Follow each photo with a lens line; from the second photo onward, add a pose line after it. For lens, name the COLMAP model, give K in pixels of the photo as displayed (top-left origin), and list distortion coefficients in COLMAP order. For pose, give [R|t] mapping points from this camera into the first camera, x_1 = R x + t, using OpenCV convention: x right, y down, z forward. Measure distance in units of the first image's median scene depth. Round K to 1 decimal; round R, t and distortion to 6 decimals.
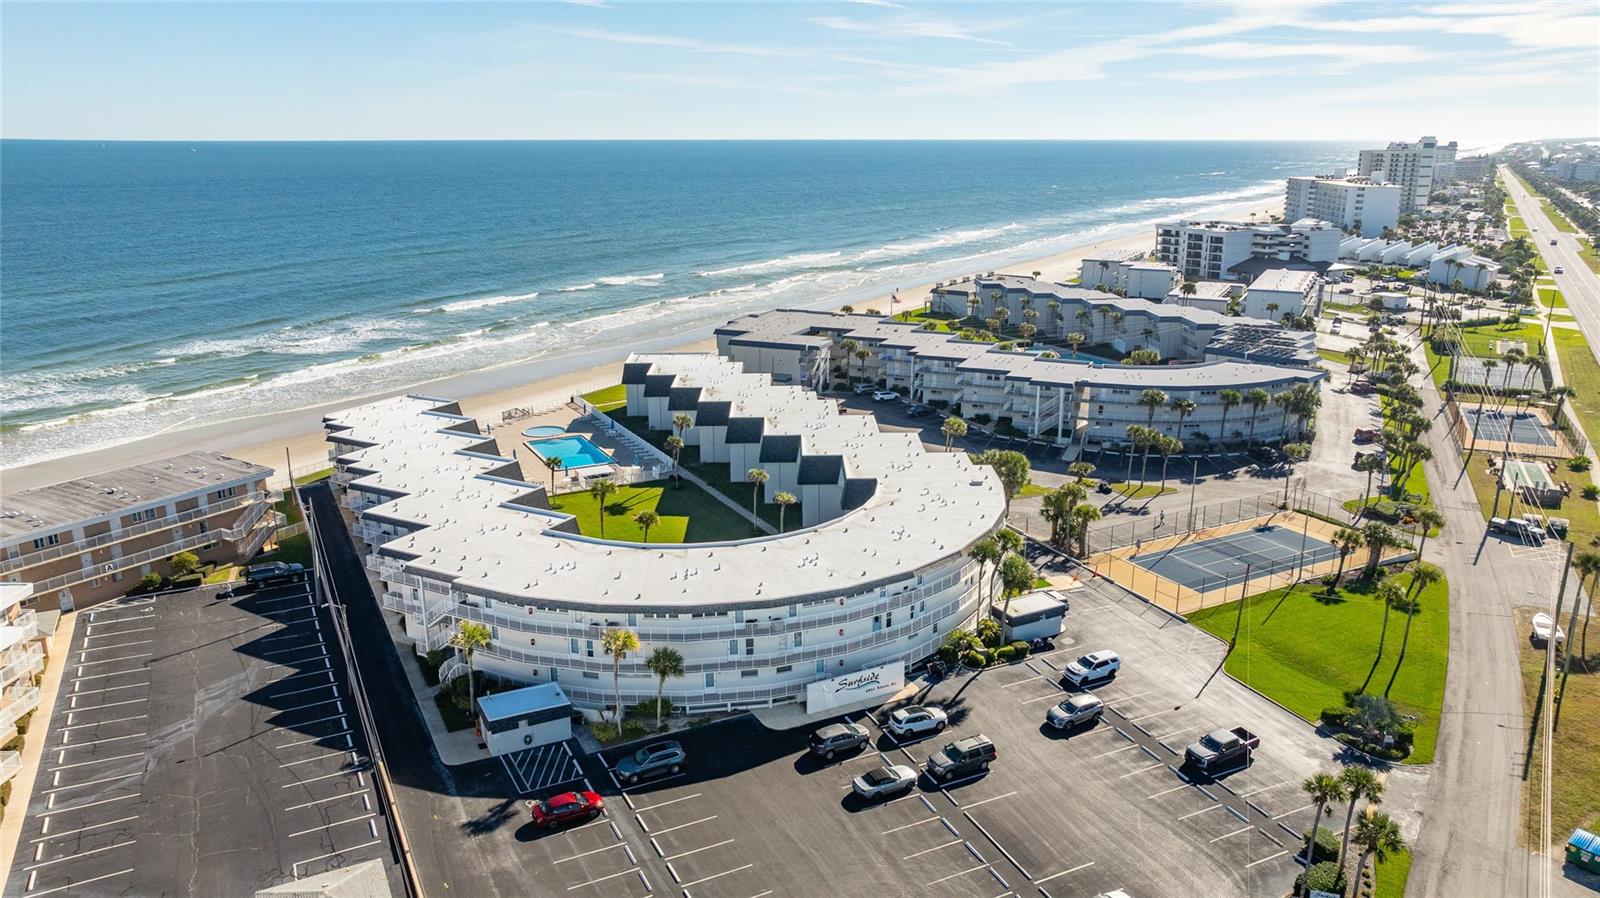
lens RADIAL K [[1137.1, 0, 800.0], [0, 1137.1, 449.0], [0, 0, 1]] dist [-0.004129, 0.009741]
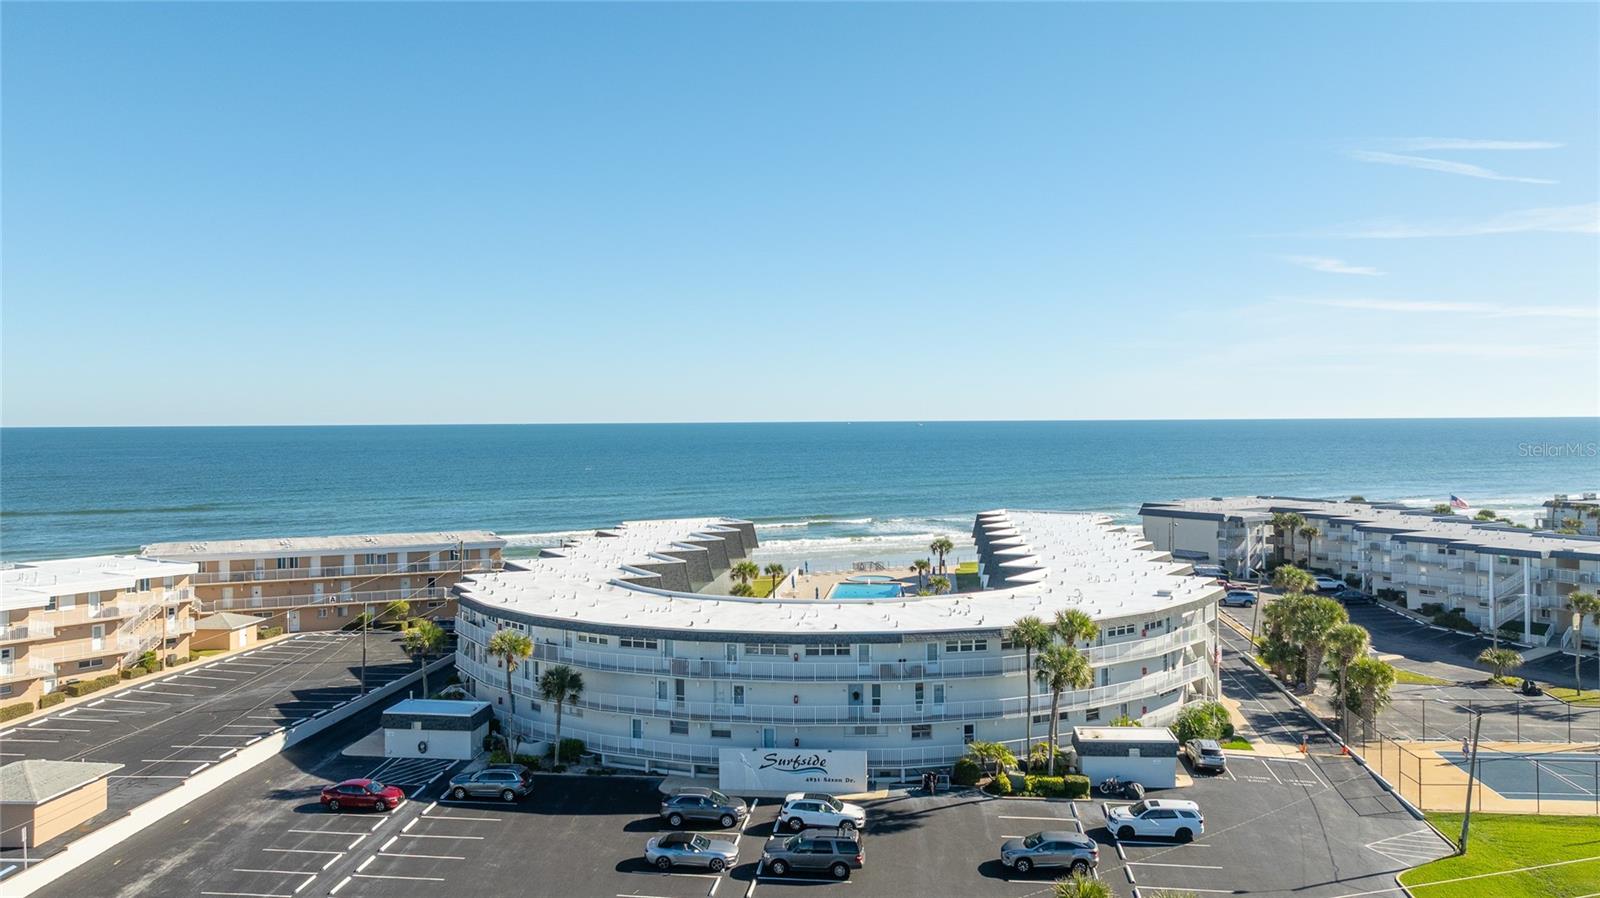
lens RADIAL K [[1278.8, 0, 799.8], [0, 1278.8, 408.5], [0, 0, 1]] dist [-0.031003, 0.059214]
pose [[0.832189, -0.004708, -0.554472, 0.448716], [-0.147030, 0.962295, -0.228844, 0.148101], [0.534643, 0.271965, 0.800120, 0.228845]]
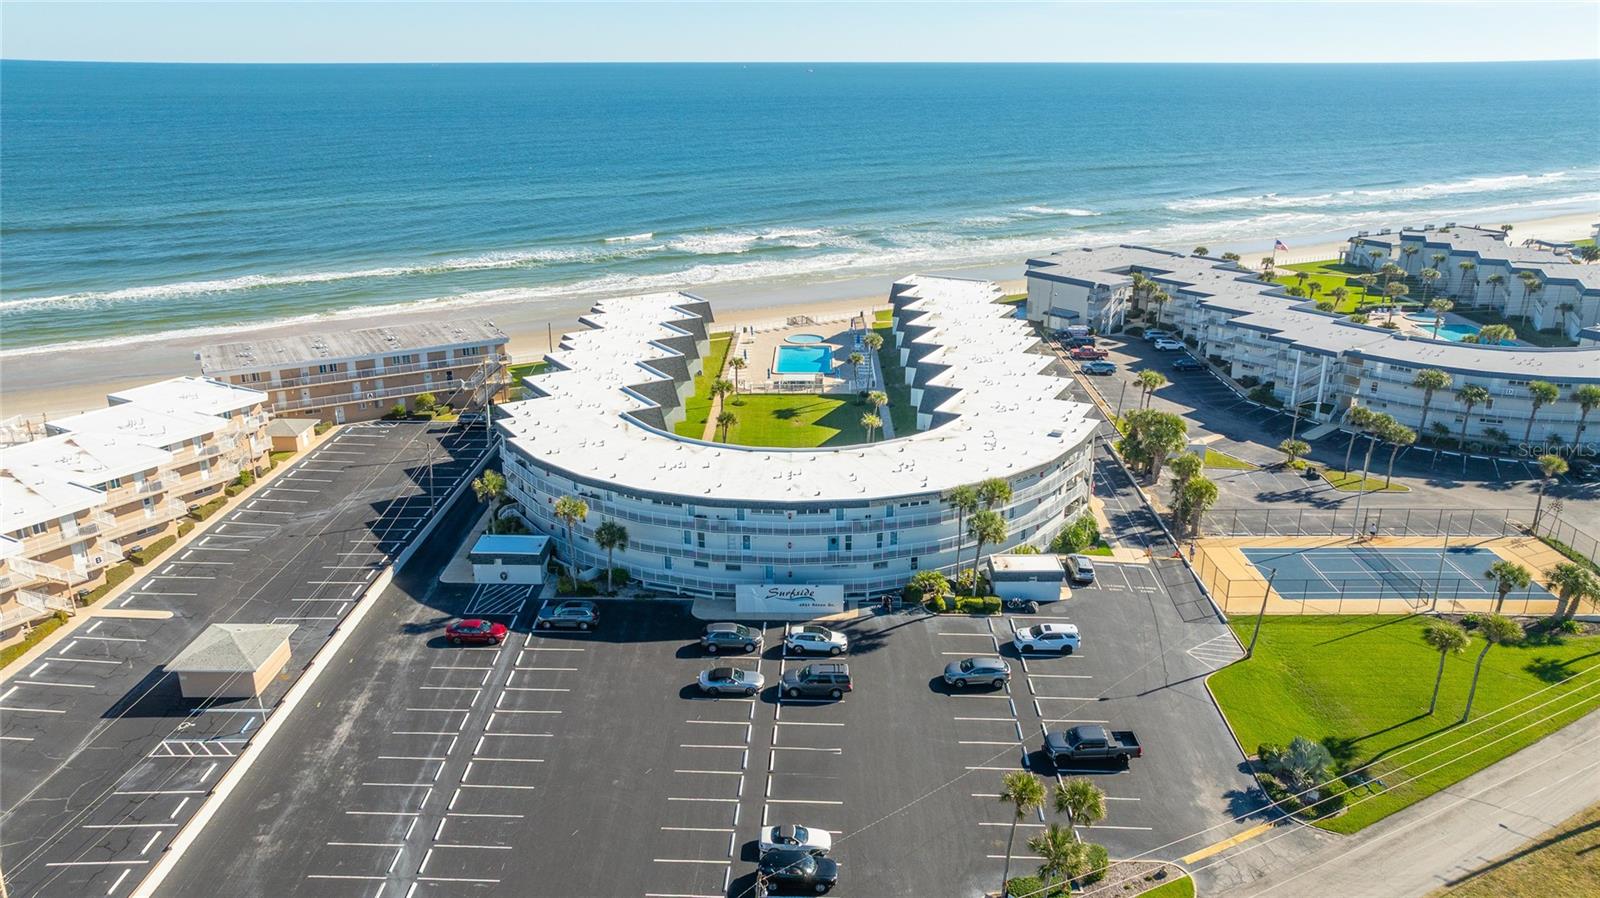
lens RADIAL K [[1137.1, 0, 800.0], [0, 1137.1, 449.0], [0, 0, 1]] dist [-0.004129, 0.009741]
pose [[0.877645, 0.156936, -0.452891, 0.435362], [-0.128540, 0.987331, 0.093035, -0.019477], [0.461754, -0.023437, 0.886699, 0.077706]]
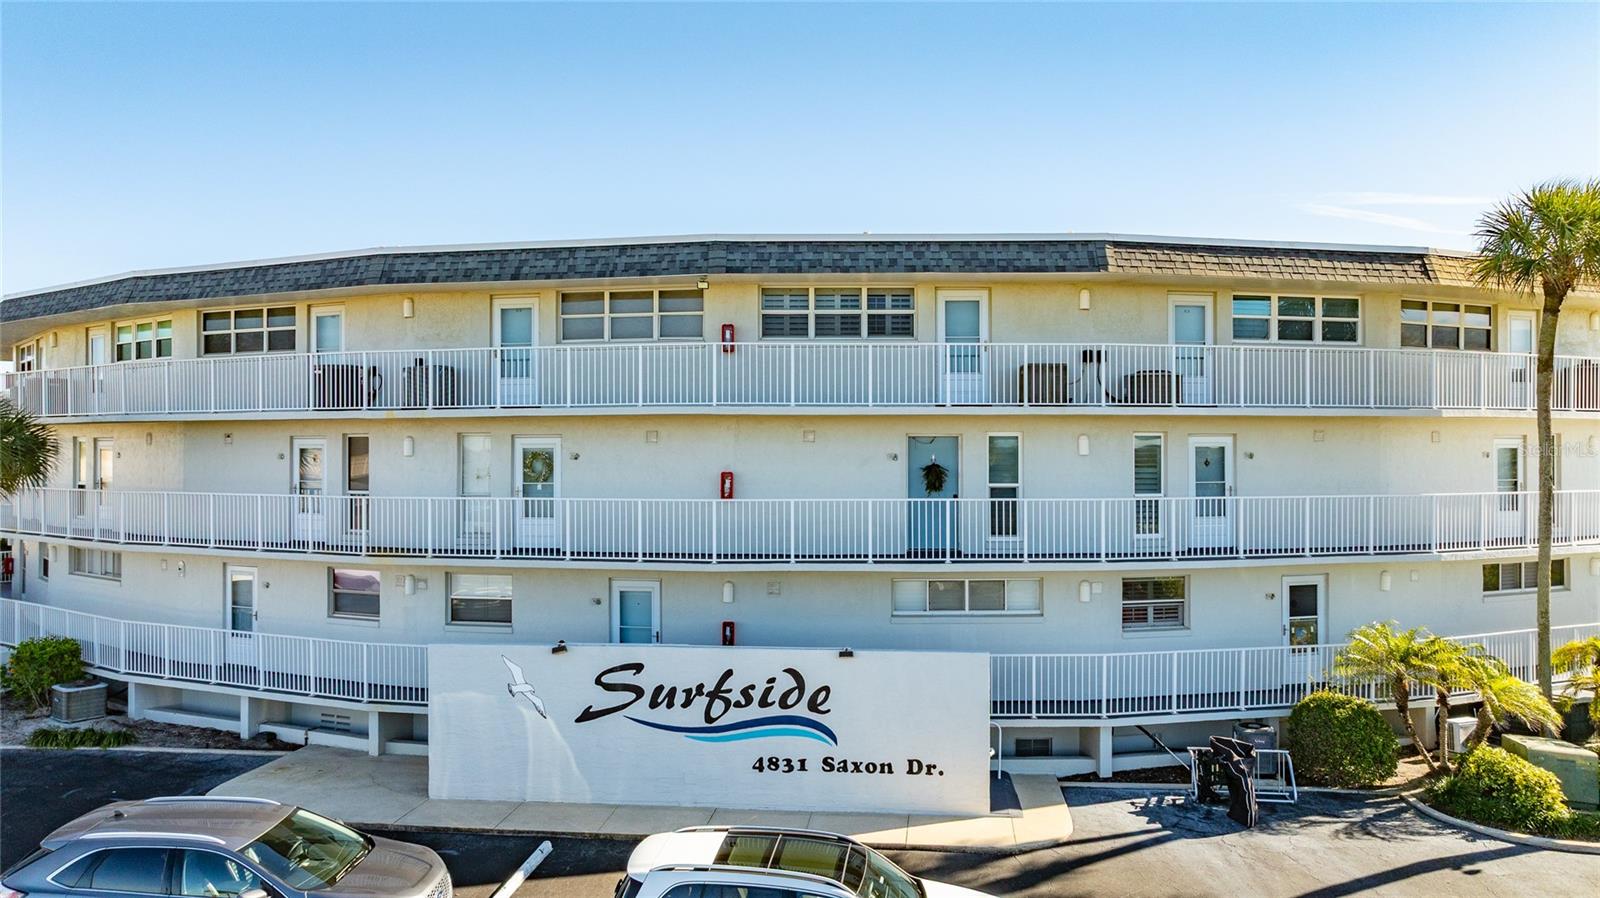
lens RADIAL K [[1137.1, 0, 800.0], [0, 1137.1, 449.0], [0, 0, 1]] dist [-0.004129, 0.009741]
pose [[0.834302, 0.005554, -0.551280, 0.147726], [-0.152346, 0.963335, -0.220854, 0.175738], [0.529840, 0.268245, 0.804558, 0.722601]]
